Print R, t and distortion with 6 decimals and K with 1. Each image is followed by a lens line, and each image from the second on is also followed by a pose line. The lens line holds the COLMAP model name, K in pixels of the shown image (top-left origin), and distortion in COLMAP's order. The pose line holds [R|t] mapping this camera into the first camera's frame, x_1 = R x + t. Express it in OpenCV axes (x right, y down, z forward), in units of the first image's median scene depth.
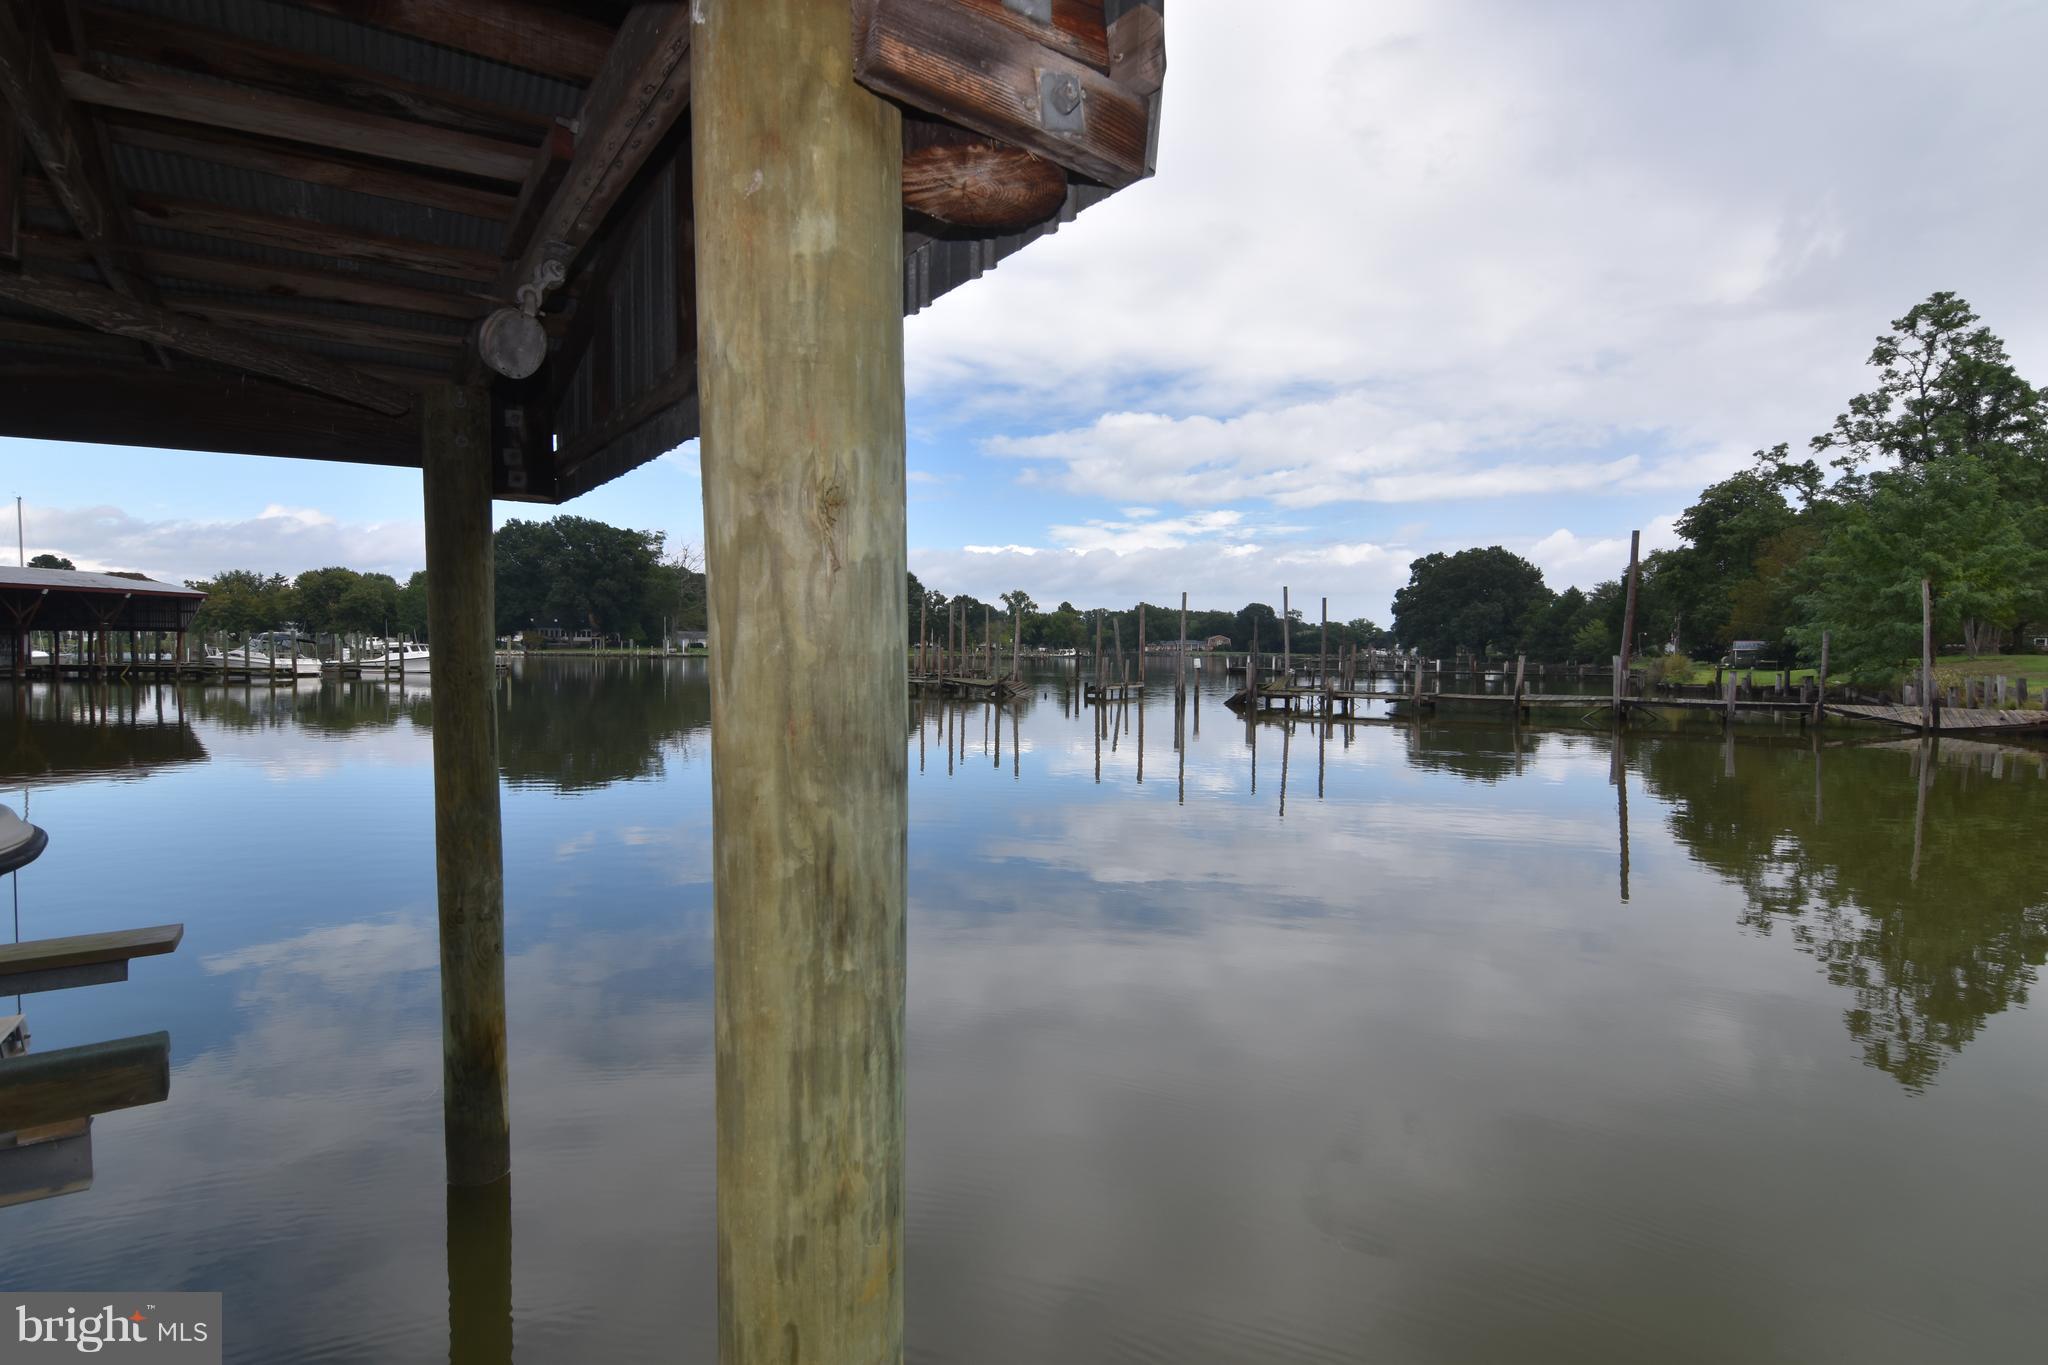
lens RADIAL K [[955.4, 0, 1027.3], [0, 955.4, 663.8], [0, 0, 1]] dist [-0.009904, -0.000348]
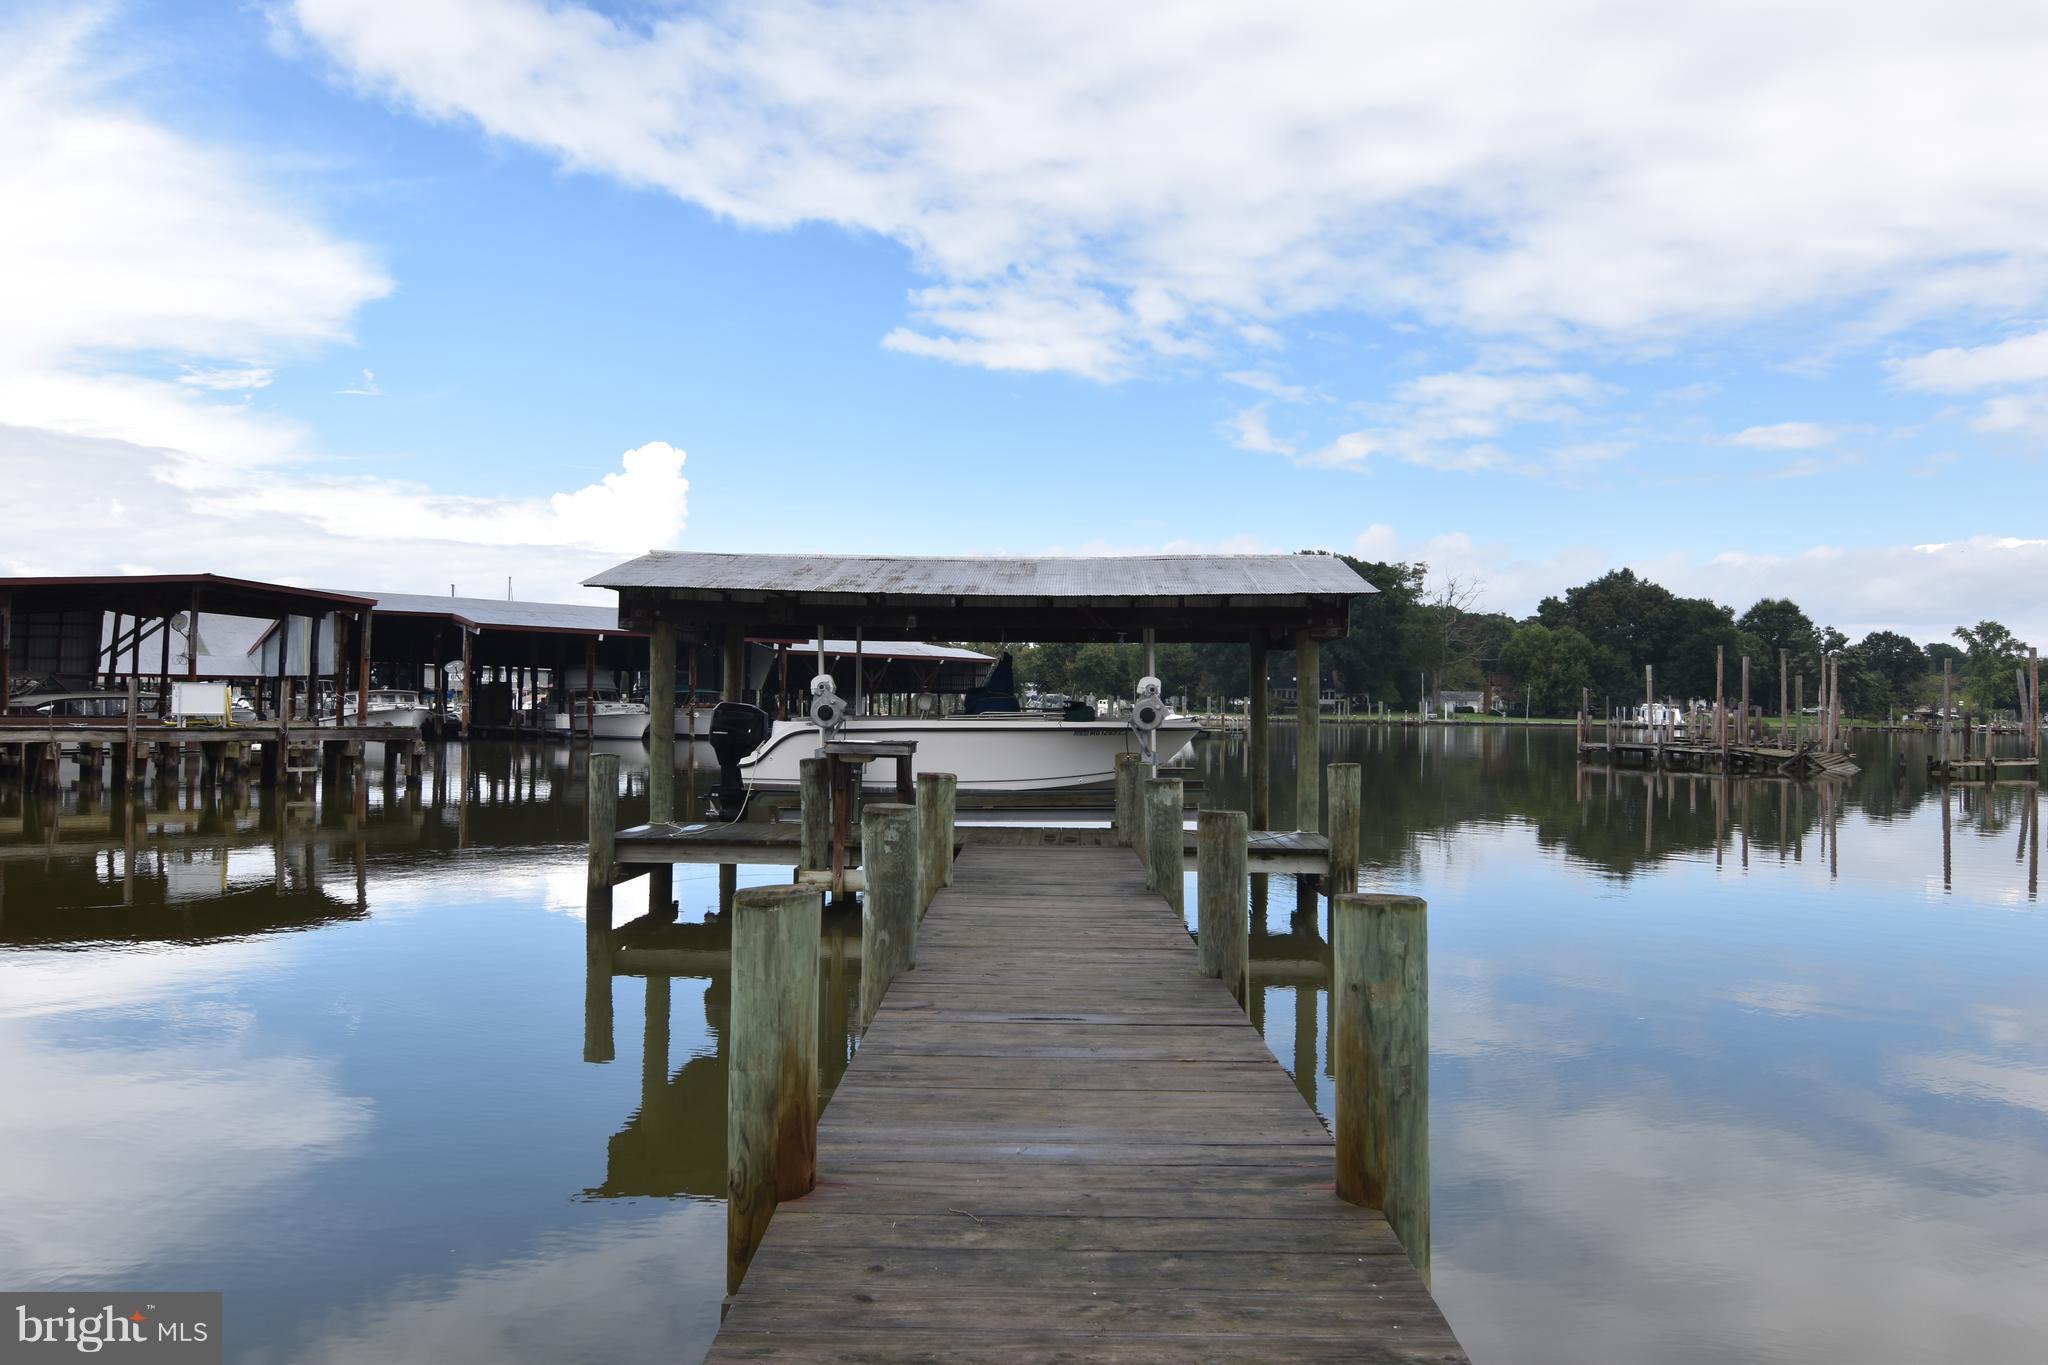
lens RADIAL K [[1425.2, 0, 1024.0], [0, 1425.2, 682.5], [0, 0, 1]] dist [-0.002254, -0.007799]
pose [[0.796724, -0.009667, -0.604266, 0.056320], [-0.014668, 0.999268, -0.035326, 0.003894], [0.604166, 0.037009, 0.795999, -0.109311]]
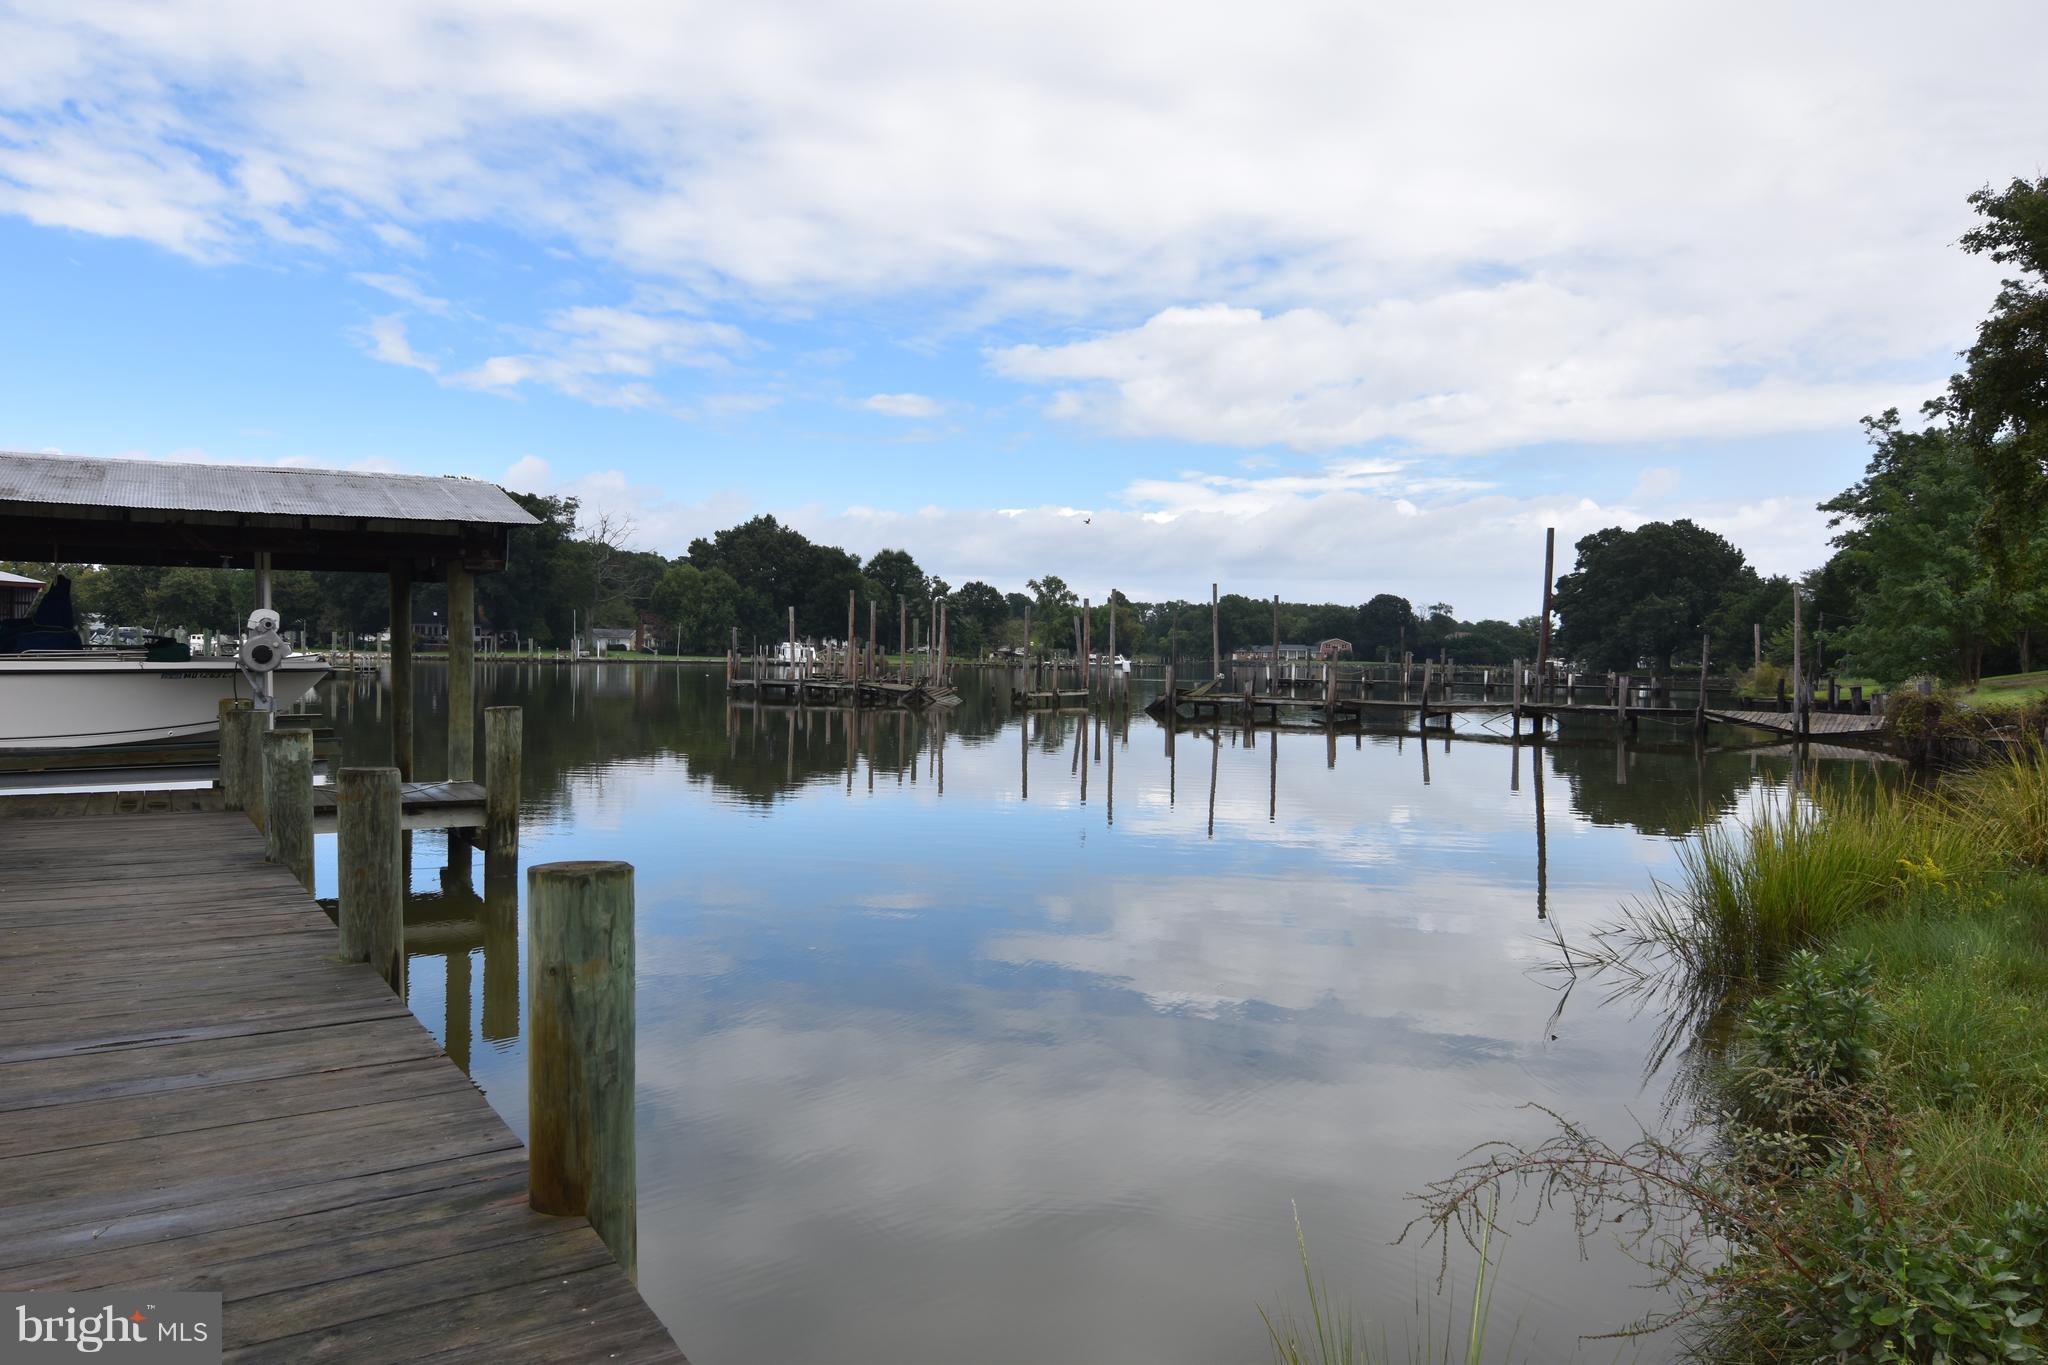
lens RADIAL K [[1413.8, 0, 1056.3], [0, 1413.8, 662.2], [0, 0, 1]] dist [-0.004980, -0.009711]
pose [[0.998963, 0.006232, -0.045092, 0.051498], [-0.006784, 0.999904, -0.012100, 0.003415], [0.045012, 0.012394, 0.998910, -0.103741]]
